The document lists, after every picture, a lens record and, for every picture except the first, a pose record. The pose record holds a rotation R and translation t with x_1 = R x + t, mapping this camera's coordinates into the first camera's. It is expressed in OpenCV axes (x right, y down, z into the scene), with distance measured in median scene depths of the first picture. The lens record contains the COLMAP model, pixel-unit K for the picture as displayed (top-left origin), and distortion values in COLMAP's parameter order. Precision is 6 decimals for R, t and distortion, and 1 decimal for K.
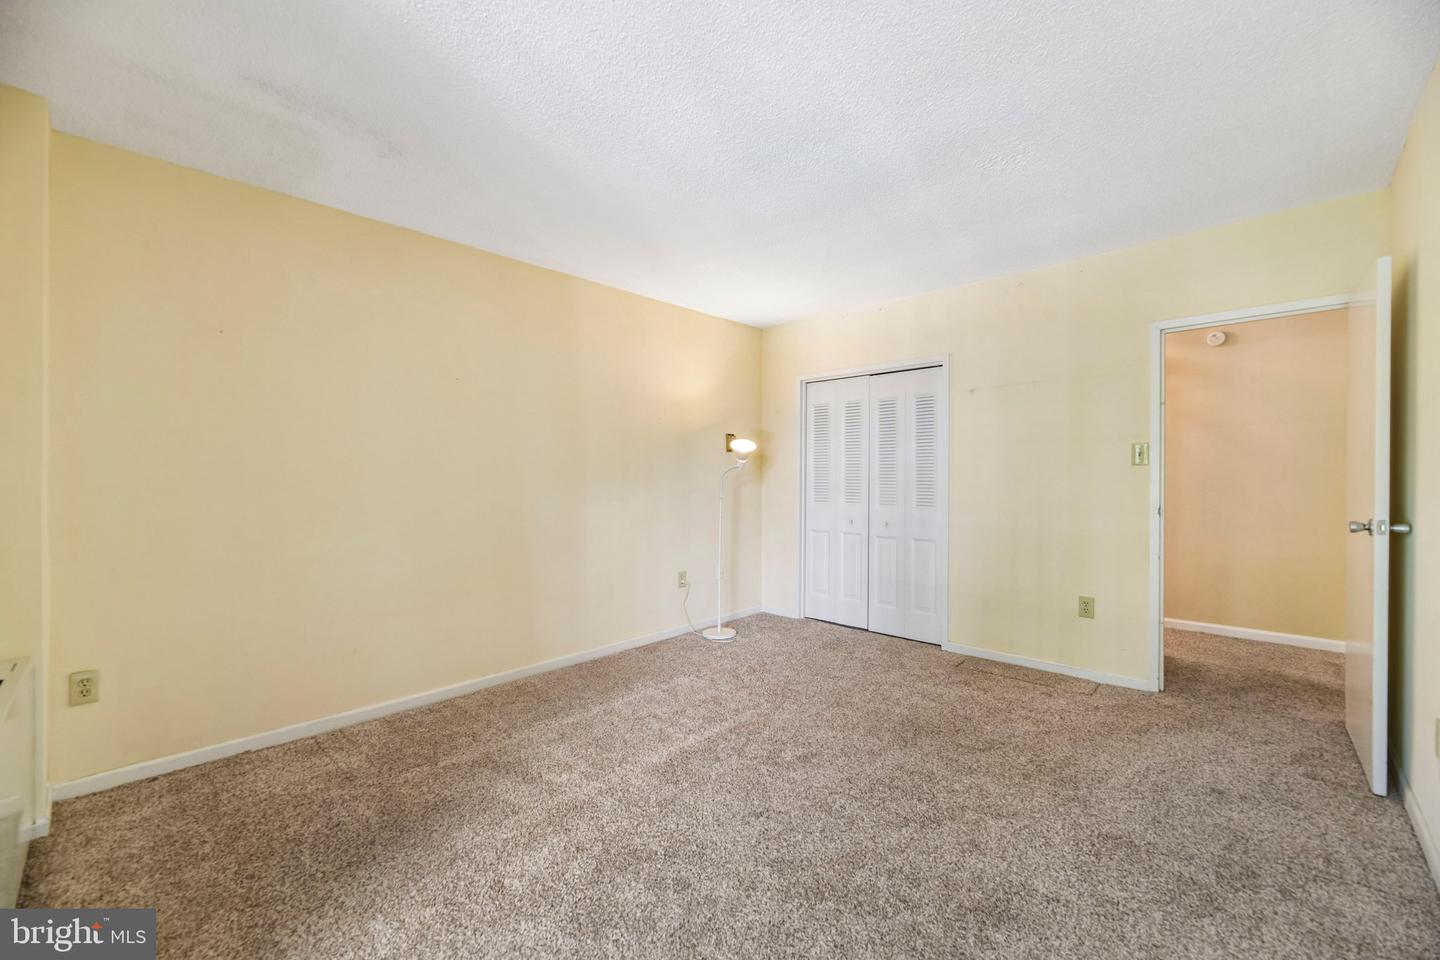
lens RADIAL K [[579.2, 0, 723.7], [0, 579.2, 477.3], [0, 0, 1]] dist [-0.000735, -0.003445]
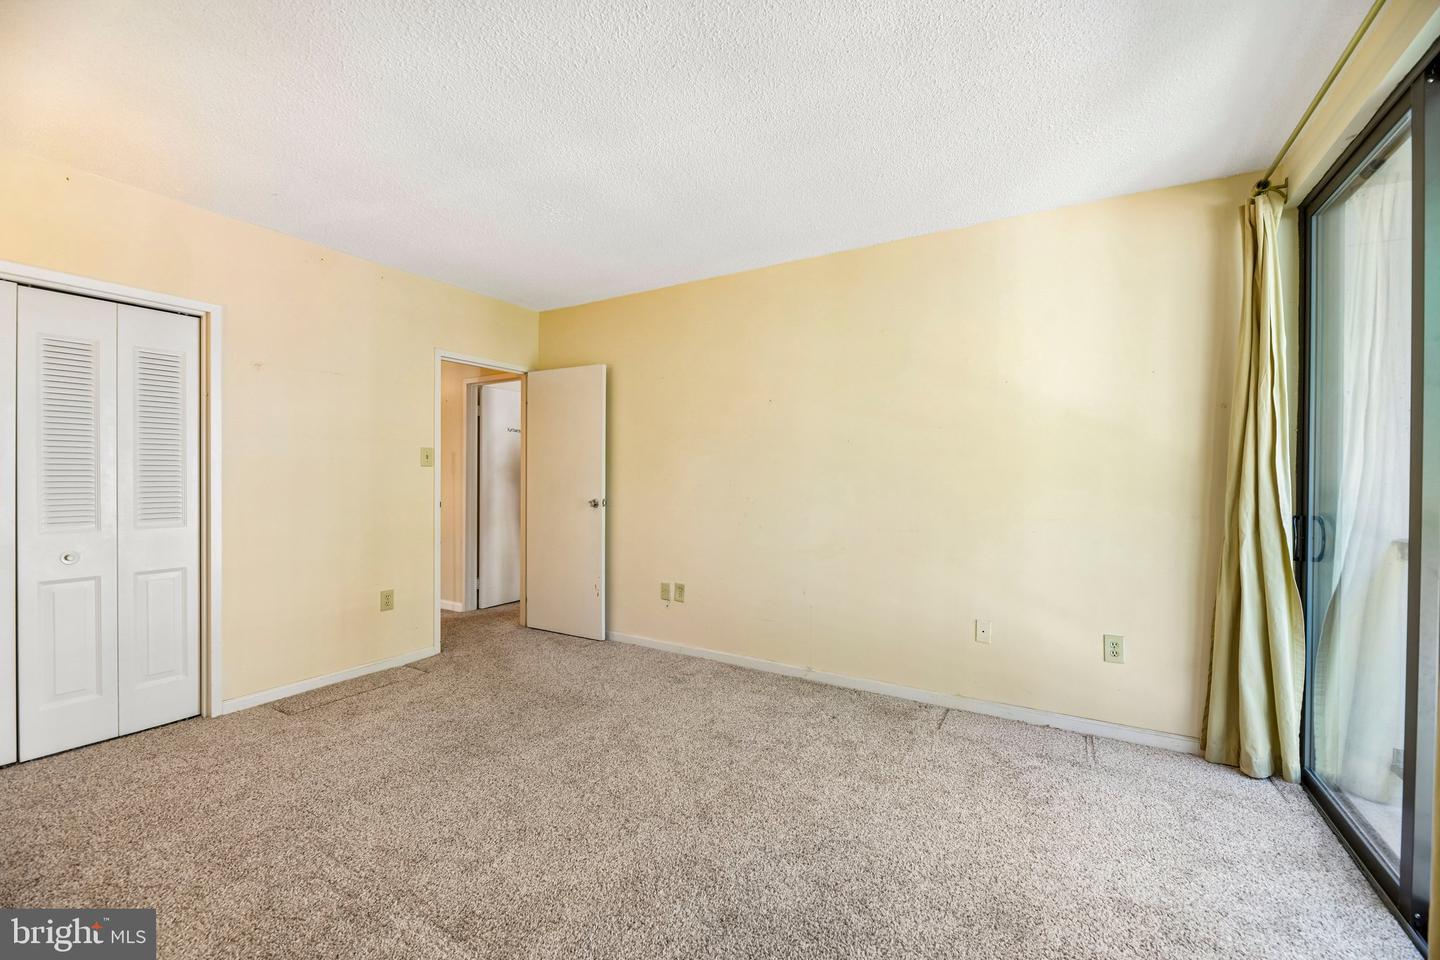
lens RADIAL K [[579.2, 0, 723.7], [0, 579.2, 477.3], [0, 0, 1]] dist [-0.000735, -0.003445]
pose [[-0.199404, -0.003515, 0.979911, -0.556166], [0.001094, 0.999992, 0.003810, -0.002343], [-0.979917, 0.001831, -0.199398, 0.646693]]
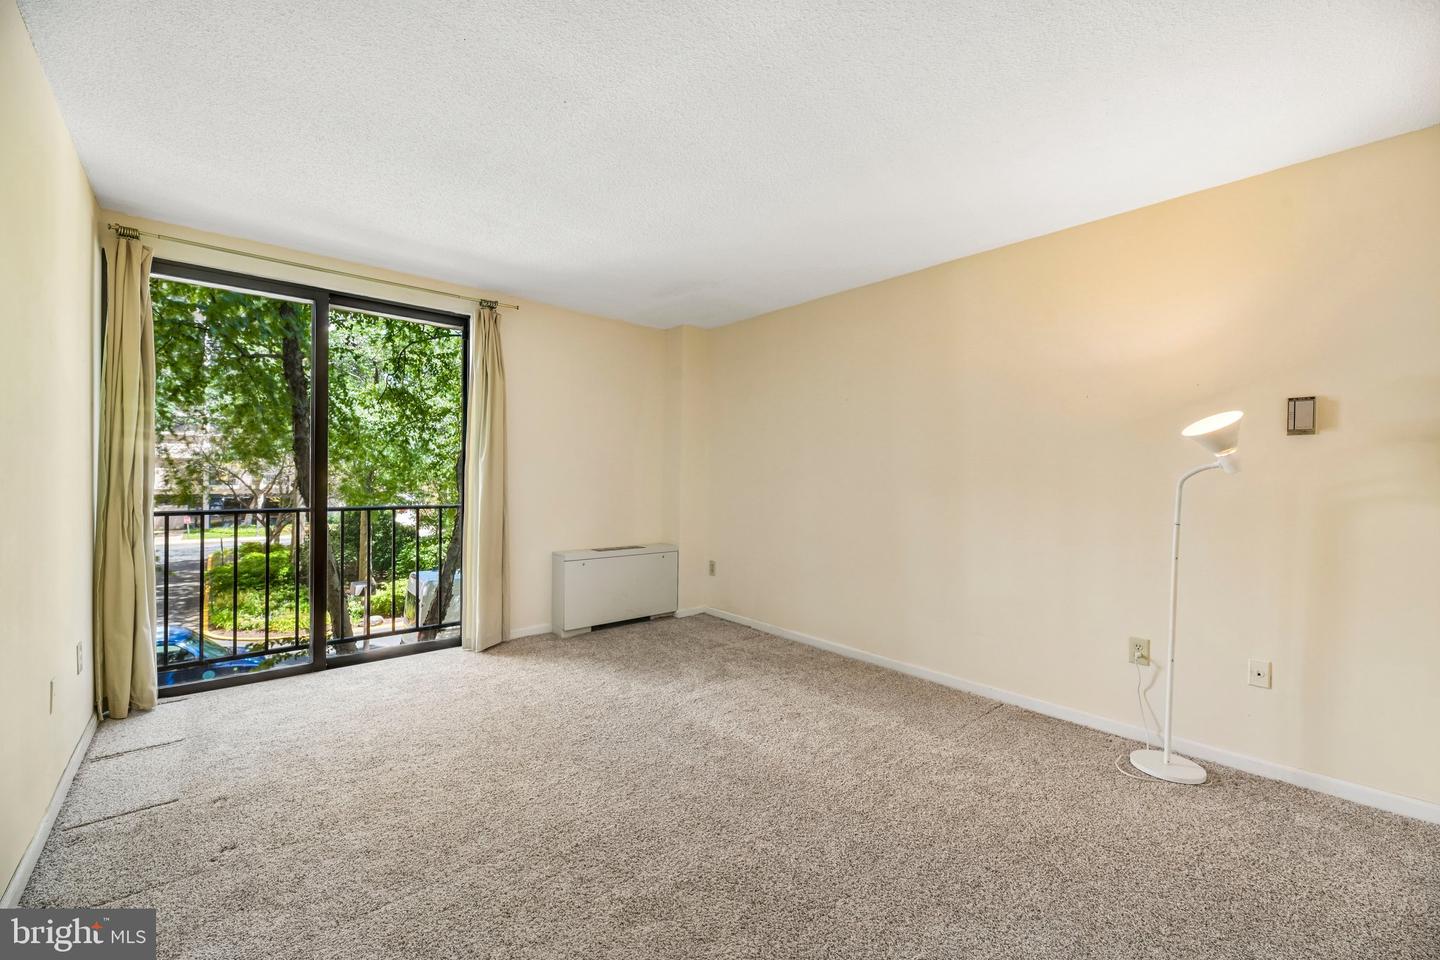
lens RADIAL K [[579.2, 0, 723.7], [0, 579.2, 477.3], [0, 0, 1]] dist [-0.000735, -0.003445]
pose [[-0.099146, 0.003125, -0.995068, 0.765675], [-0.014701, 0.999881, 0.004605, -0.002442], [0.994964, 0.015085, -0.099088, 0.834285]]
